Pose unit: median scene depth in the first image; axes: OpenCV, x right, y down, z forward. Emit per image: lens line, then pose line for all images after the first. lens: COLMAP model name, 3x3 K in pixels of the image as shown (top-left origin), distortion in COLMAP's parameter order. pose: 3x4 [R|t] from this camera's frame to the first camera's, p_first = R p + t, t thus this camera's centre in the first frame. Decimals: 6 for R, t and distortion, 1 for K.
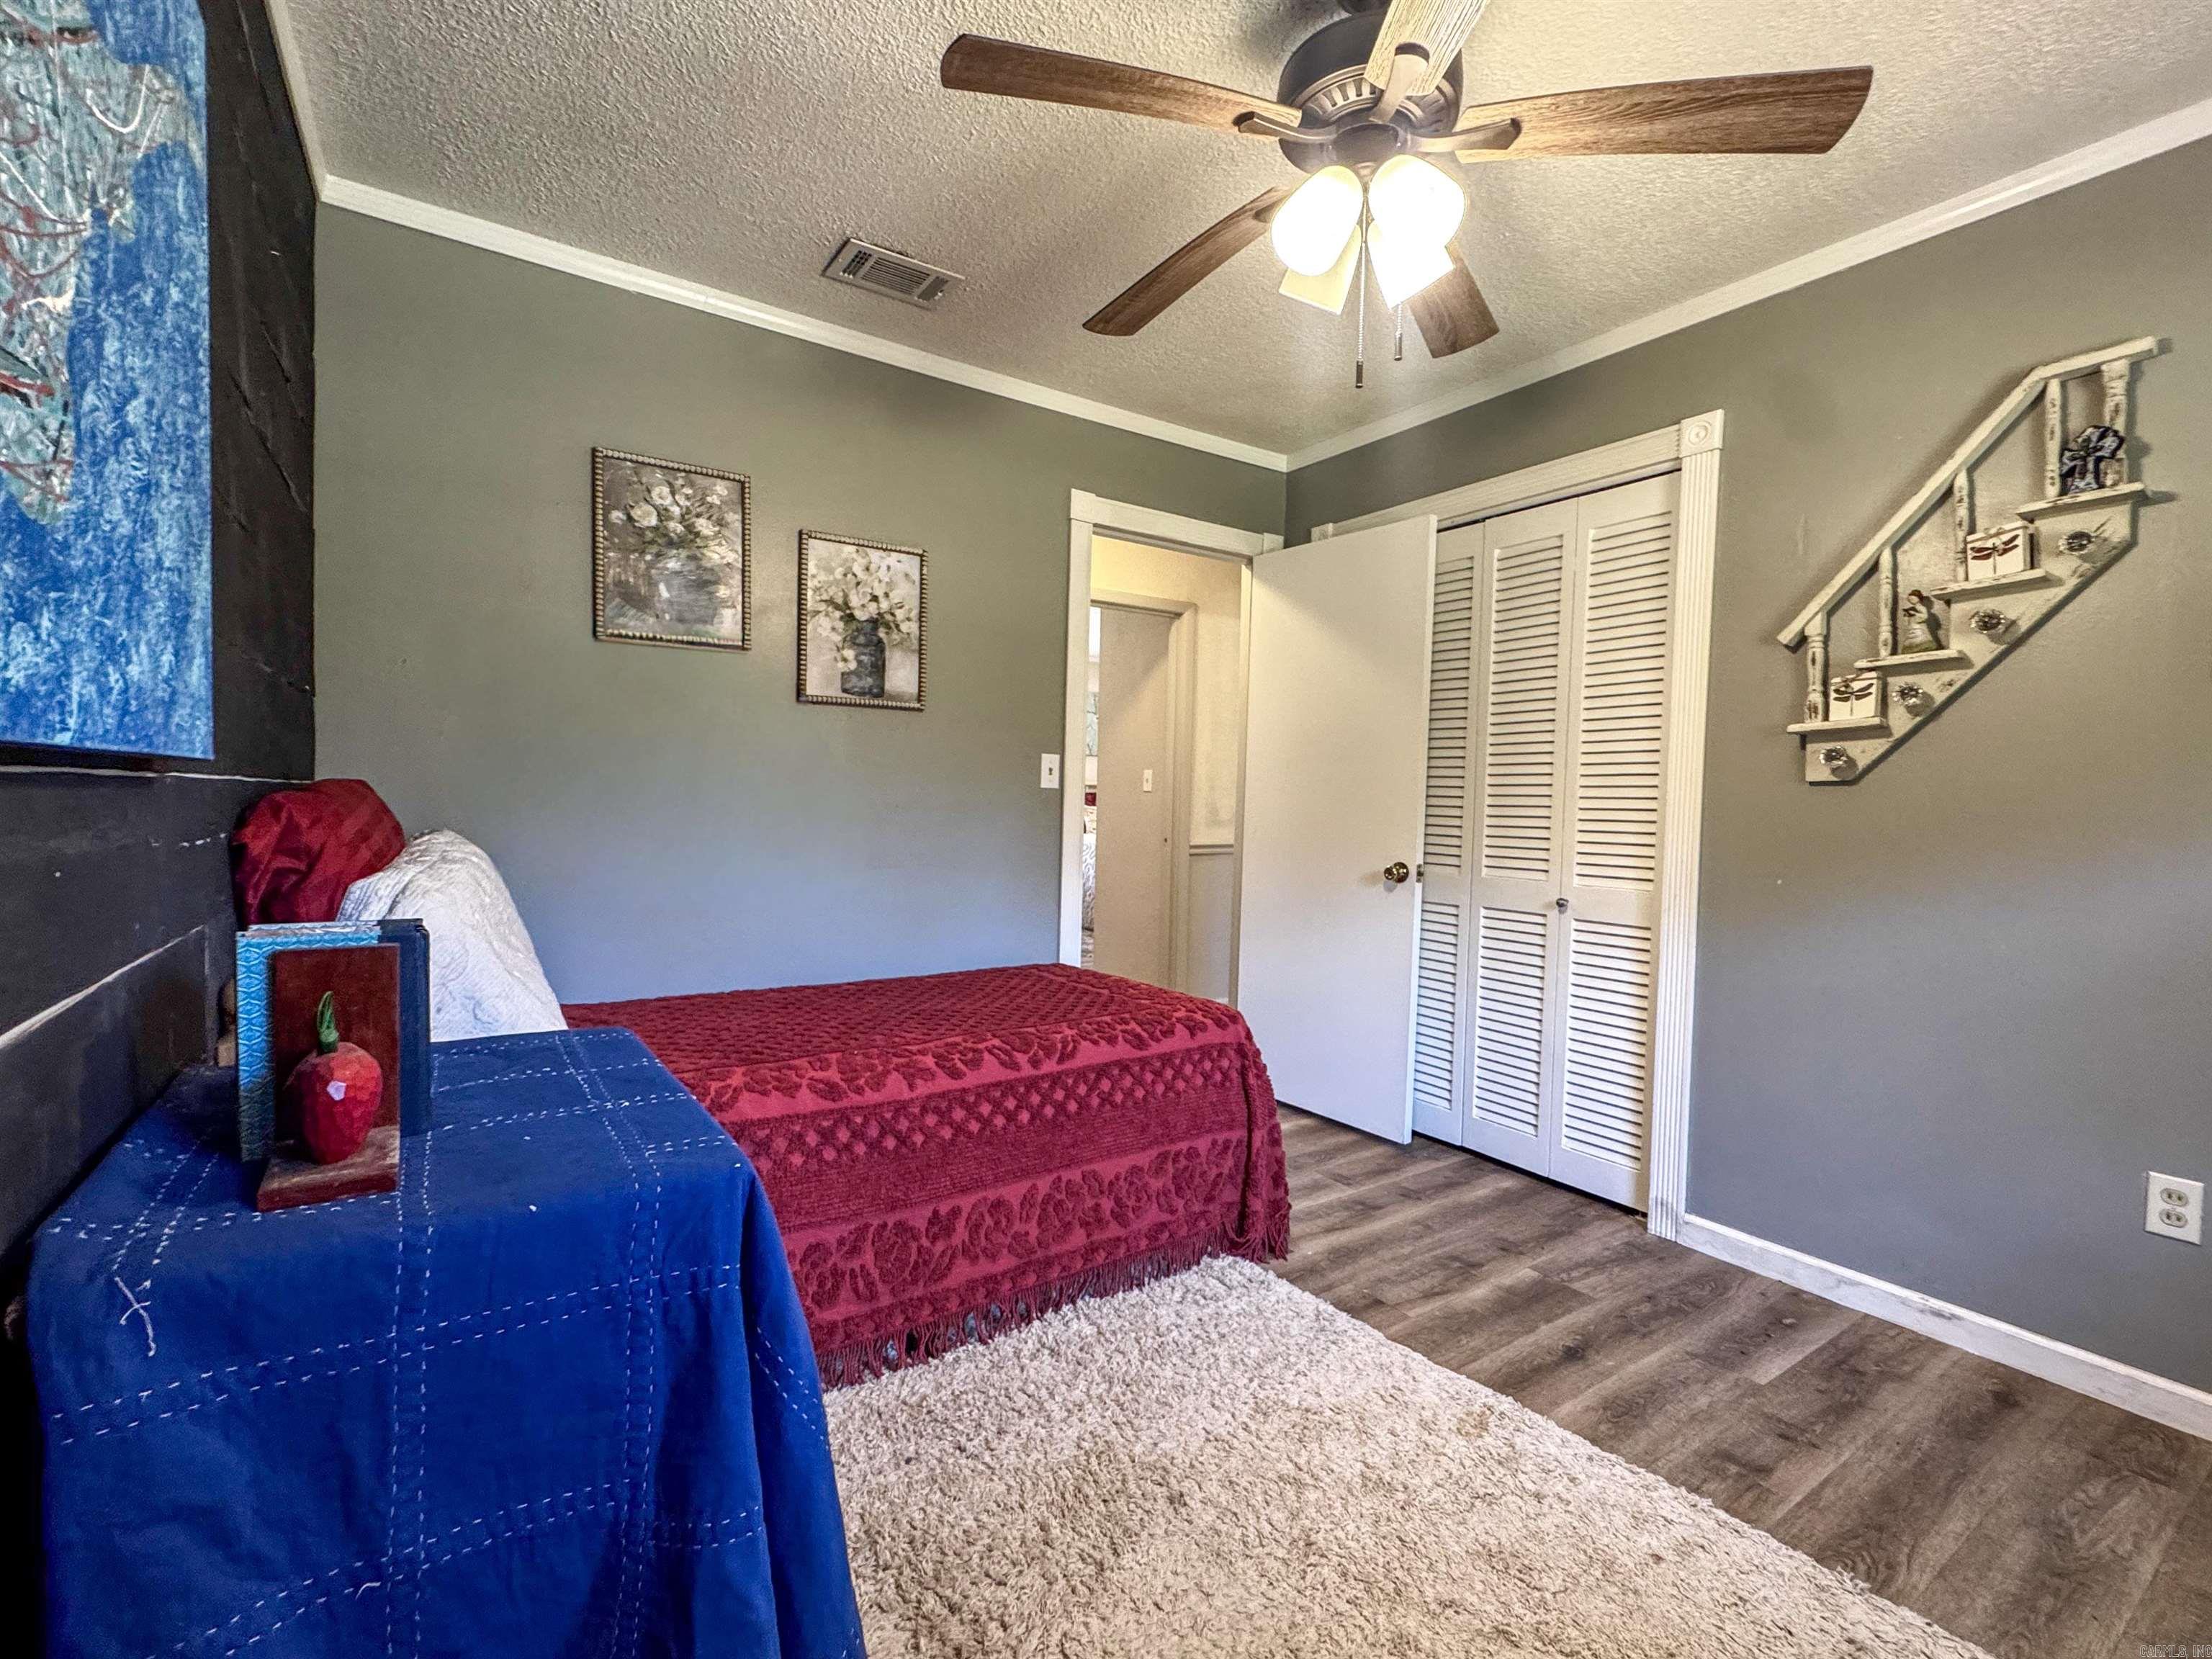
lens RADIAL K [[972.9, 0, 1106.0], [0, 972.9, 829.5], [0, 0, 1]] dist [-0.000192, -0.000013]
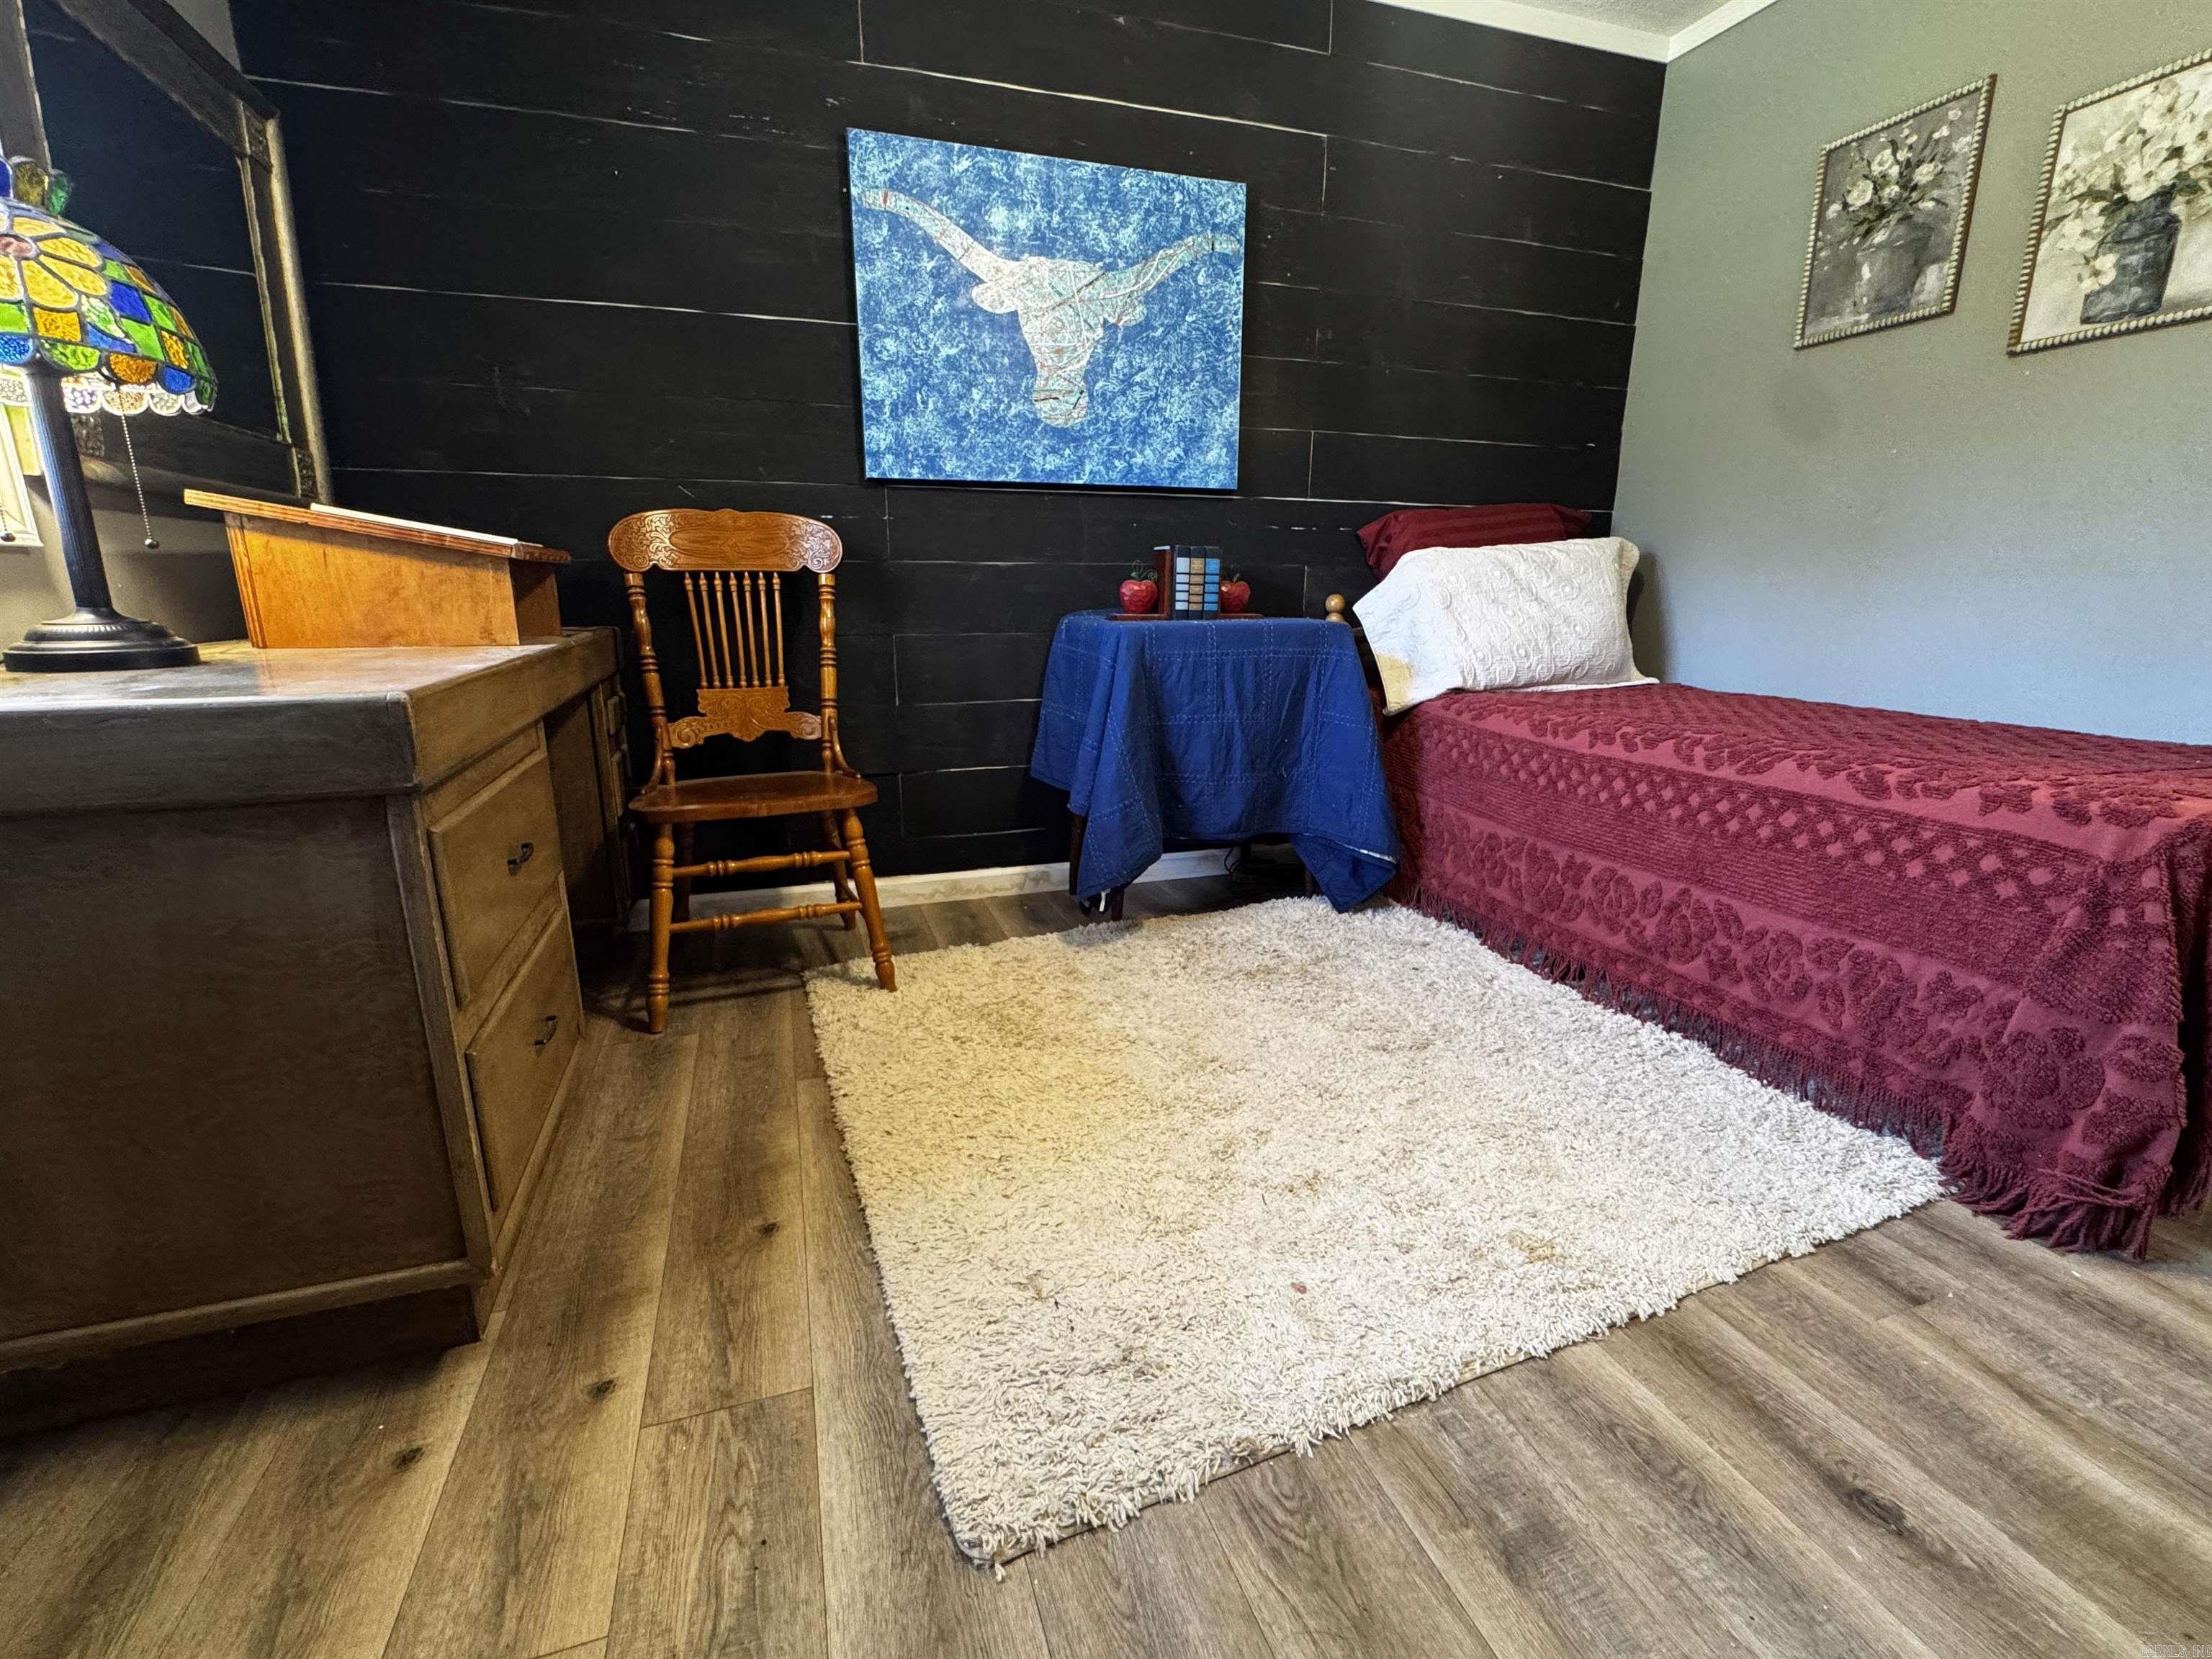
lens RADIAL K [[972.9, 0, 1106.0], [0, 972.9, 829.5], [0, 0, 1]] dist [-0.000192, -0.000013]
pose [[-0.264423, 0.209412, -0.941396, 0.845286], [-0.040588, 0.972859, 0.227812, 0.110859], [0.963552, 0.098448, -0.248746, 0.643495]]
